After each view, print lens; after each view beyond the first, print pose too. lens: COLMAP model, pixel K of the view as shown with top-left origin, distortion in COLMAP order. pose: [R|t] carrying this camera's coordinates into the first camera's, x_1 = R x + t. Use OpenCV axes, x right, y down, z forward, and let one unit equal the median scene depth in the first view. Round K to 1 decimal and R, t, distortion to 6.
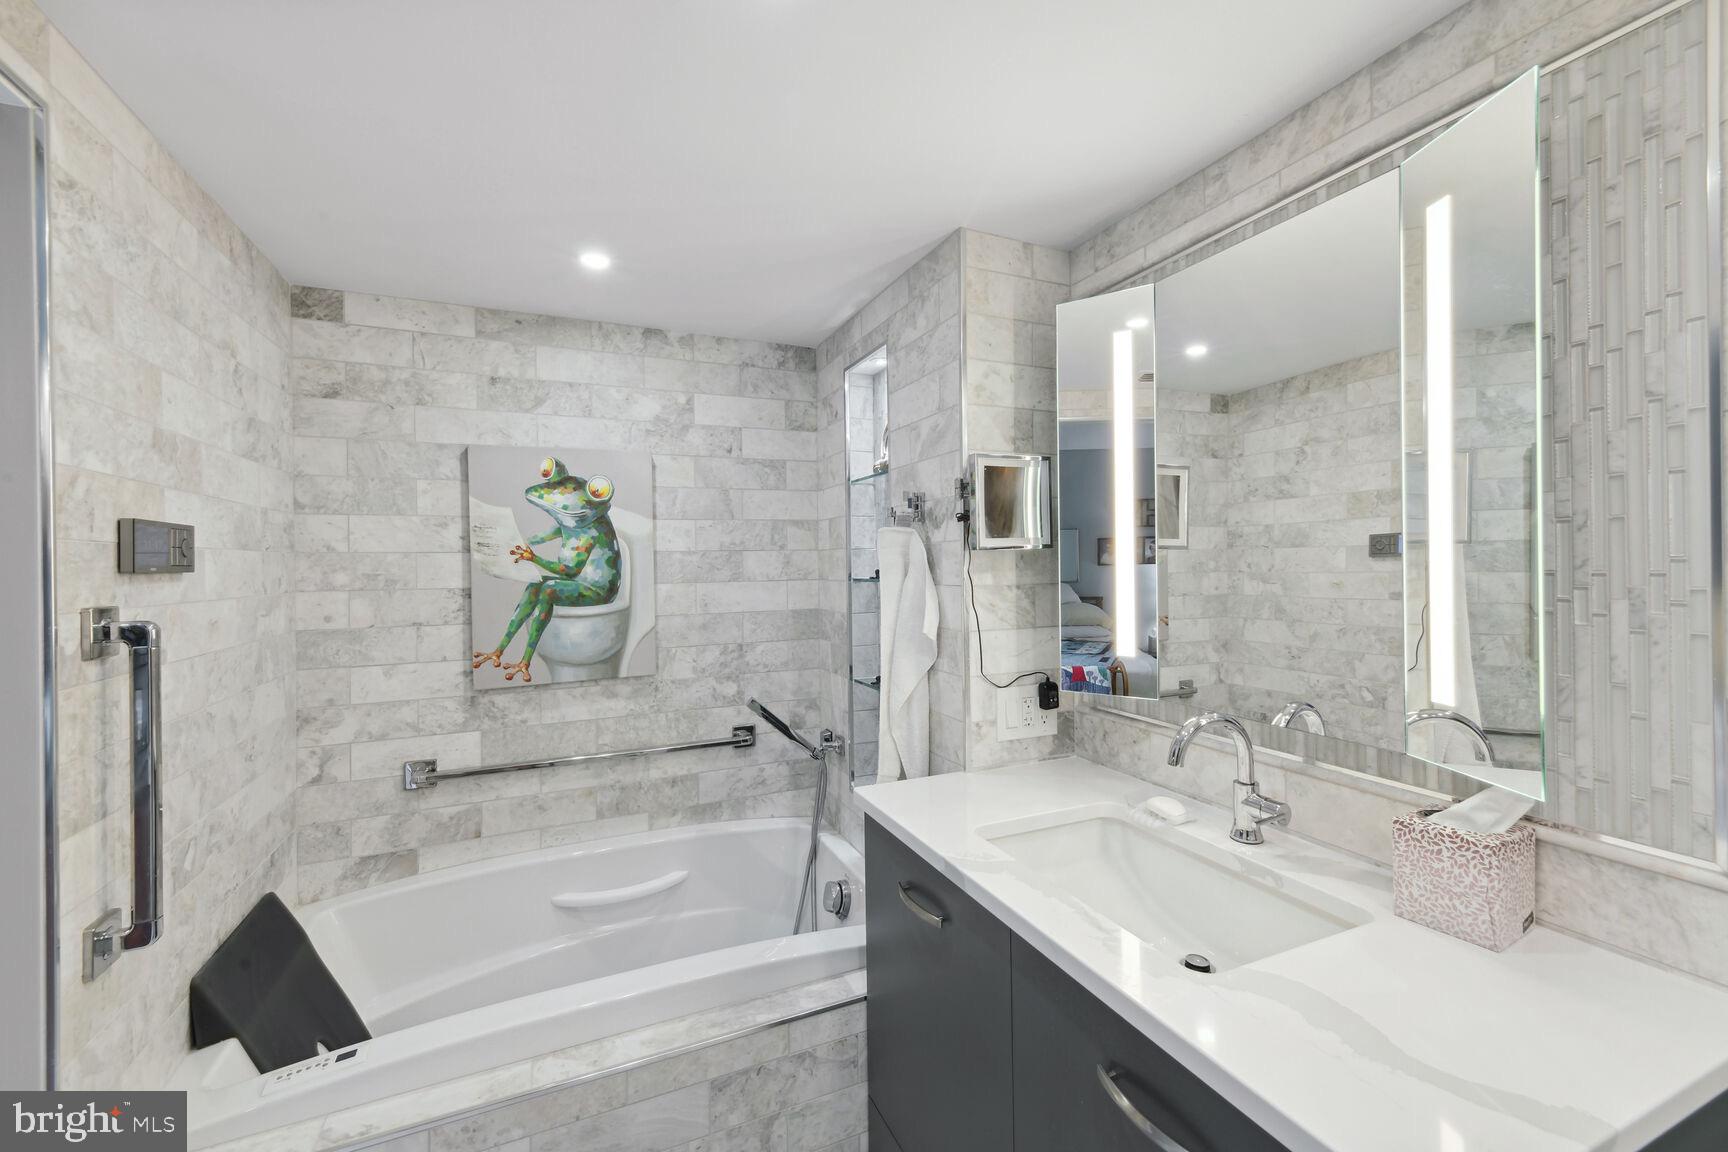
lens RADIAL K [[694.8, 0, 860.8], [0, 694.8, 563.9], [0, 0, 1]] dist [-0.002251, 0.002712]
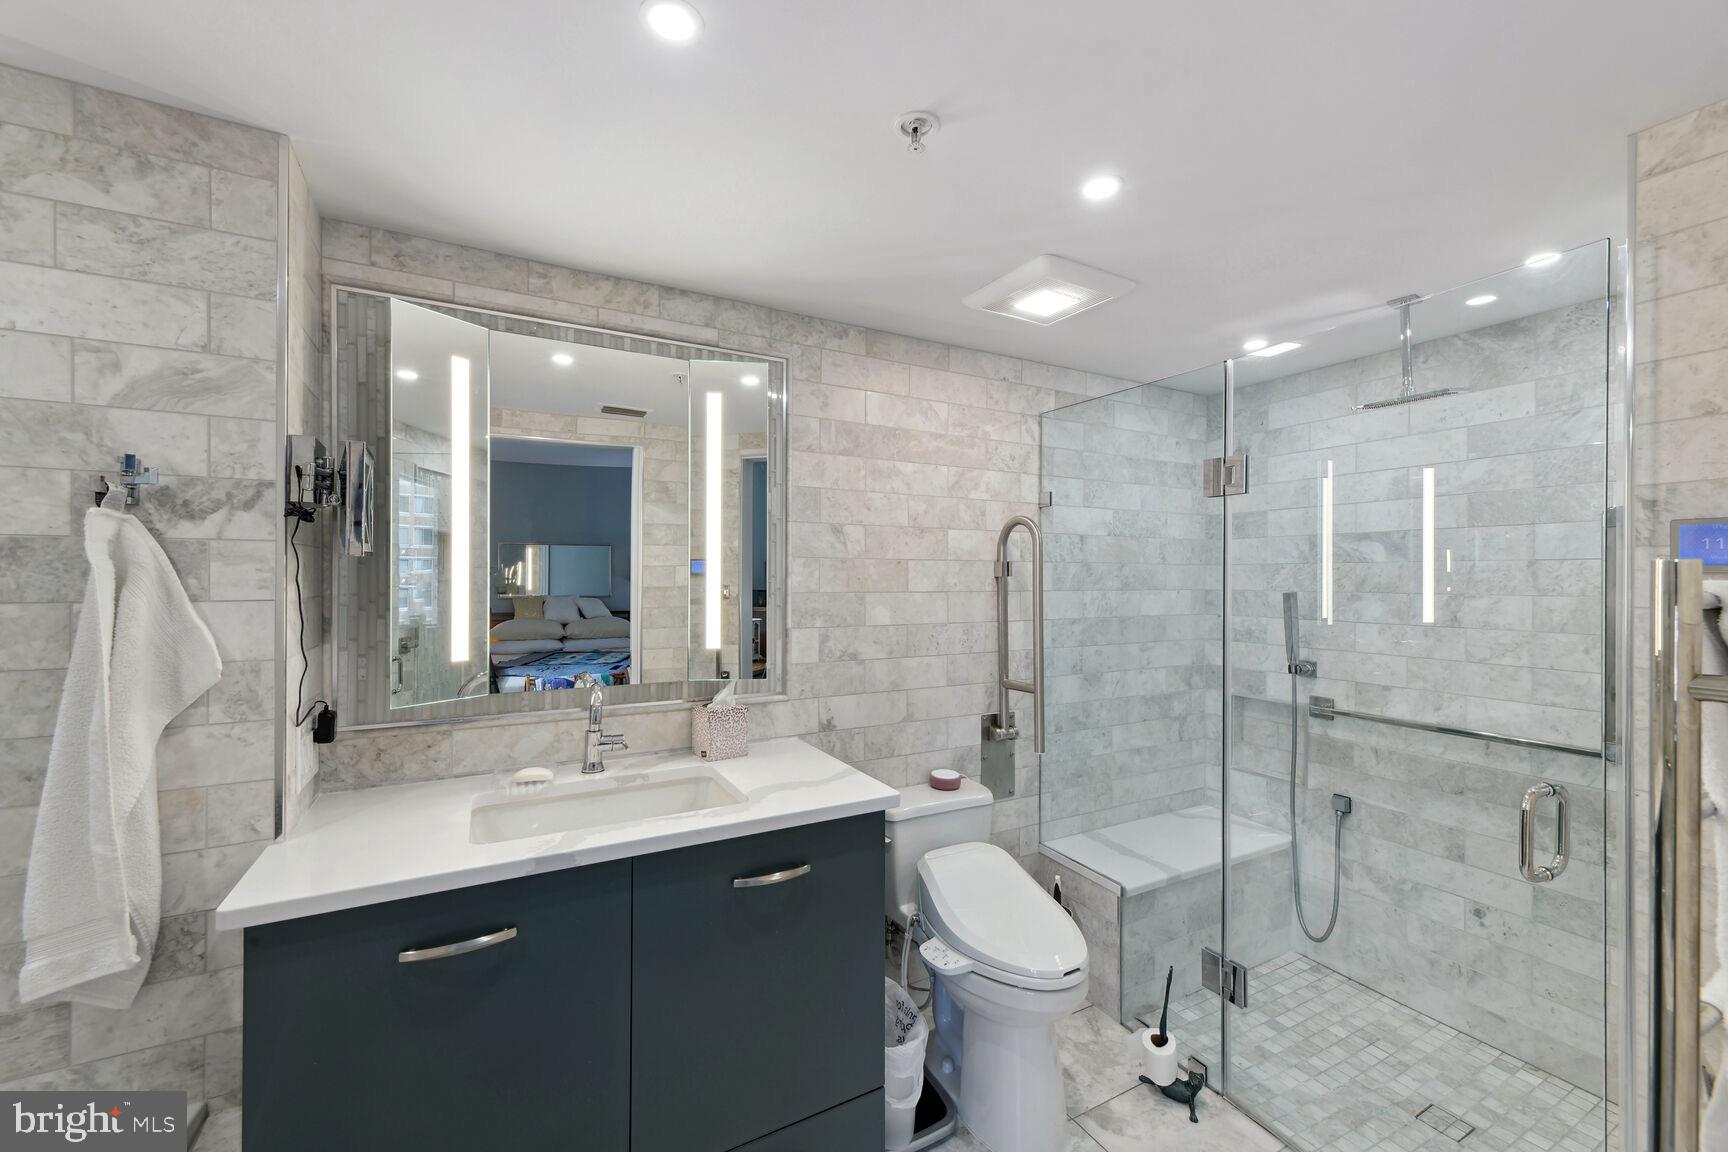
lens RADIAL K [[694.8, 0, 858.6], [0, 694.8, 578.4], [0, 0, 1]] dist [-0.002251, 0.002712]
pose [[-0.073835, 0.011818, 0.997200, -0.888481], [-0.002415, 0.999925, -0.012029, 0.020045], [-0.997268, -0.003296, -0.073801, 0.561441]]
